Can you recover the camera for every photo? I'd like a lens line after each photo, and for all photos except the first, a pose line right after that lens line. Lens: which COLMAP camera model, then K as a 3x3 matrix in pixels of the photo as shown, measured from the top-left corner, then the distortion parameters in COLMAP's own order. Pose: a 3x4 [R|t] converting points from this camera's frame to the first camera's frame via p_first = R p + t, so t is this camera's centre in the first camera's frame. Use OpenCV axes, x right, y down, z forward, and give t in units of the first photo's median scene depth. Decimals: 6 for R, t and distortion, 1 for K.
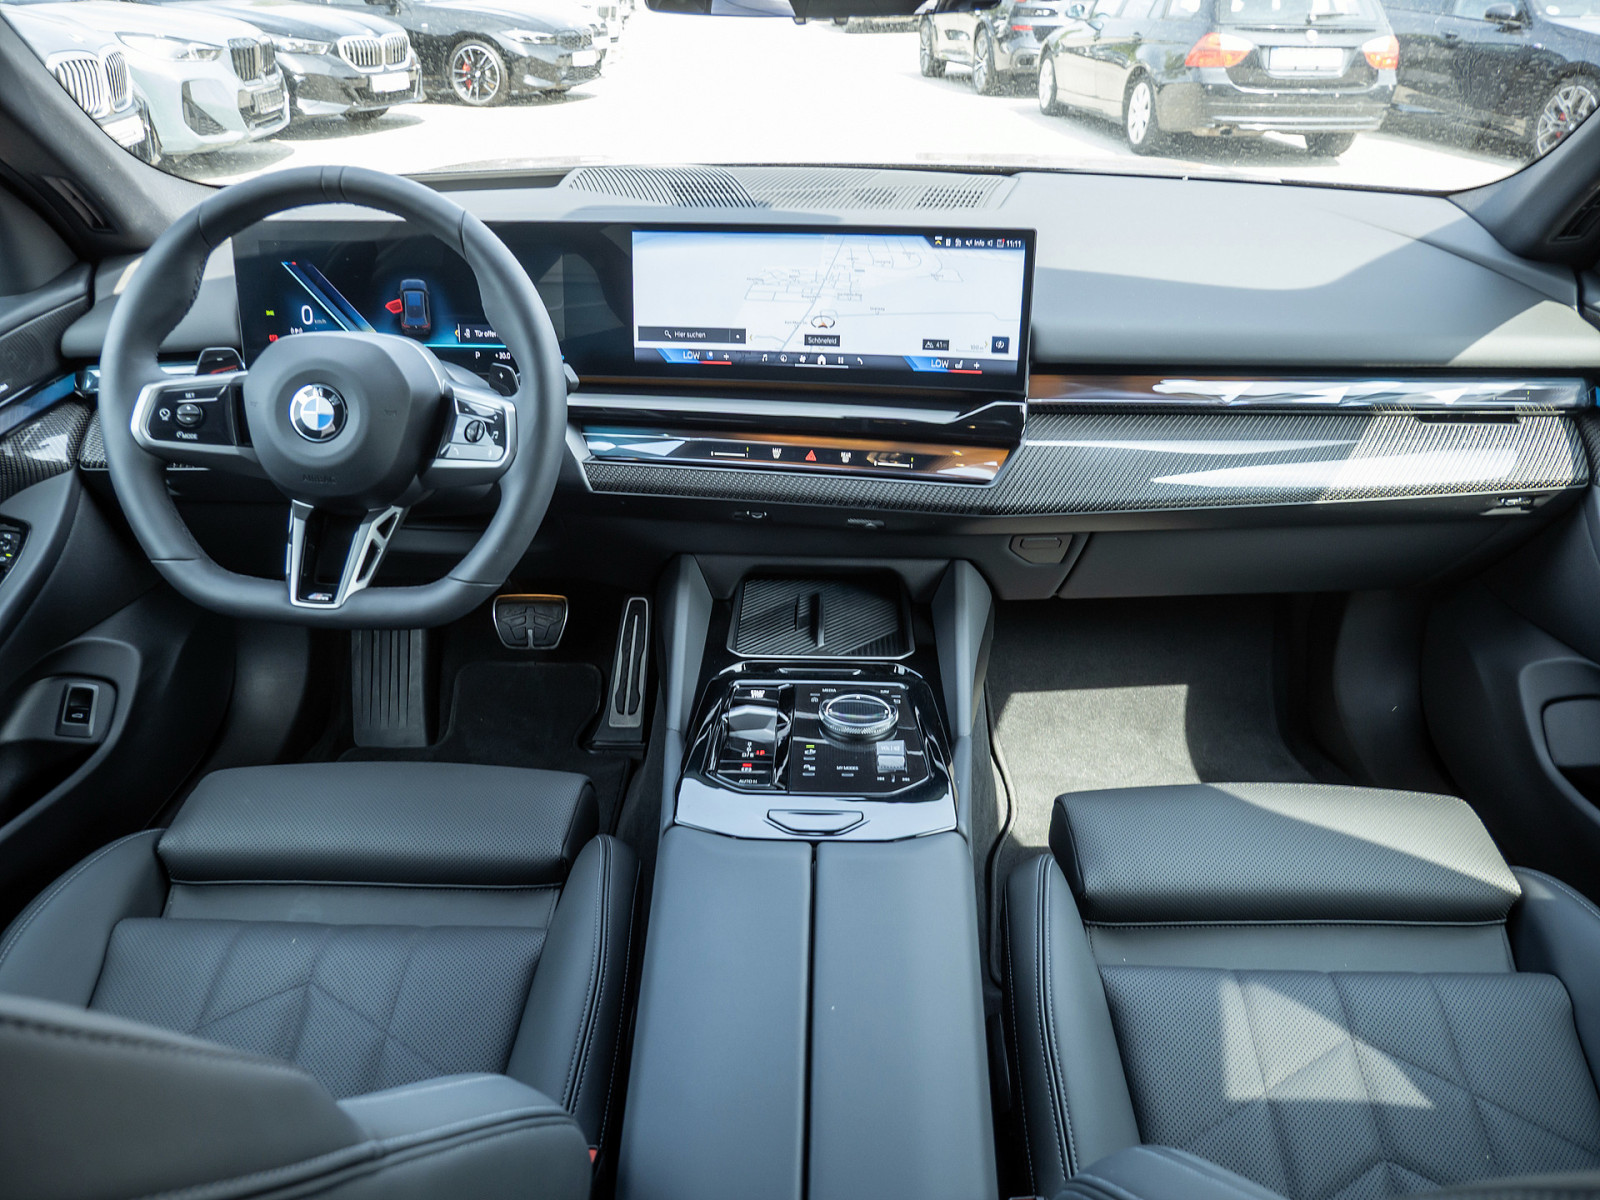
lens RADIAL K [[1173.3, 0, 793.9], [0, 1173.3, 627.6], [0, 0, 1]] dist [-0.041878, 0.012813]
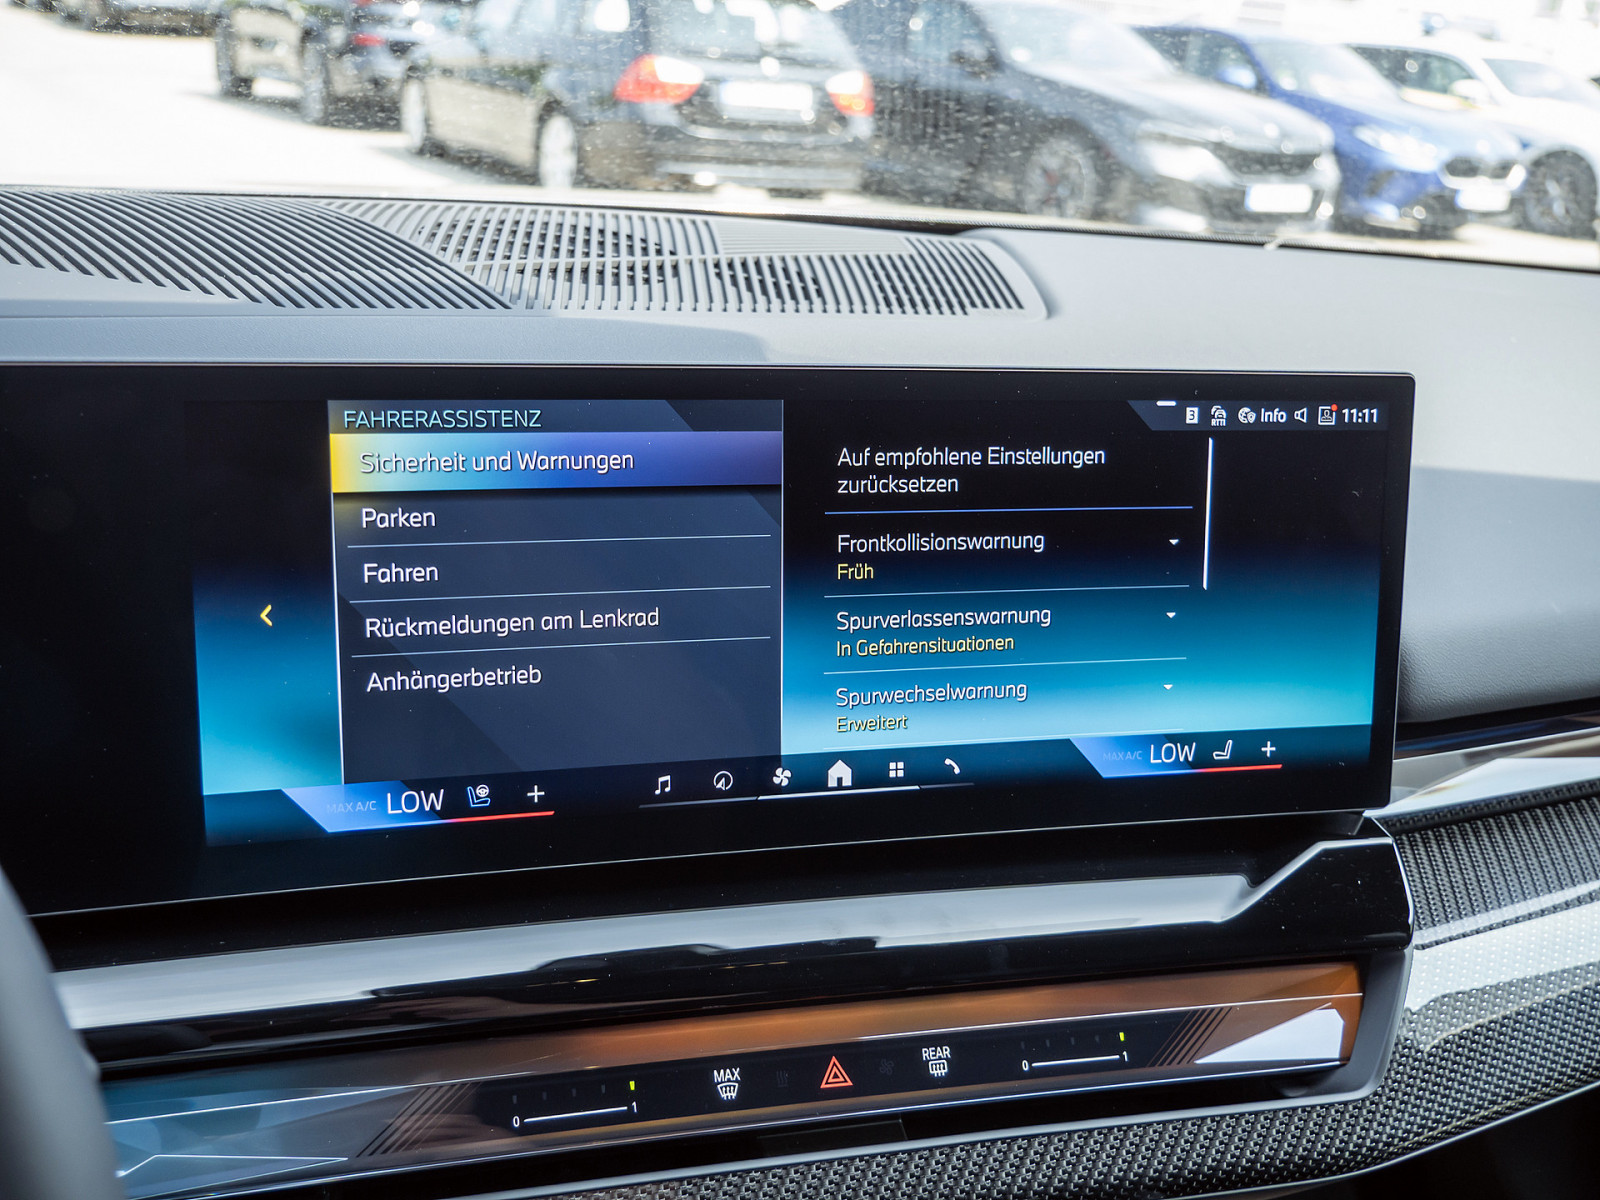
lens RADIAL K [[1606.9, 0, 802.2], [0, 1606.9, 601.0], [0, 0, 1]] dist [-0.003581, 0.000000]
pose [[0.900902, -0.075315, 0.427438, -0.168006], [0.137803, 0.983507, -0.117150, -0.221500], [-0.411565, 0.164443, 0.896422, 0.591090]]
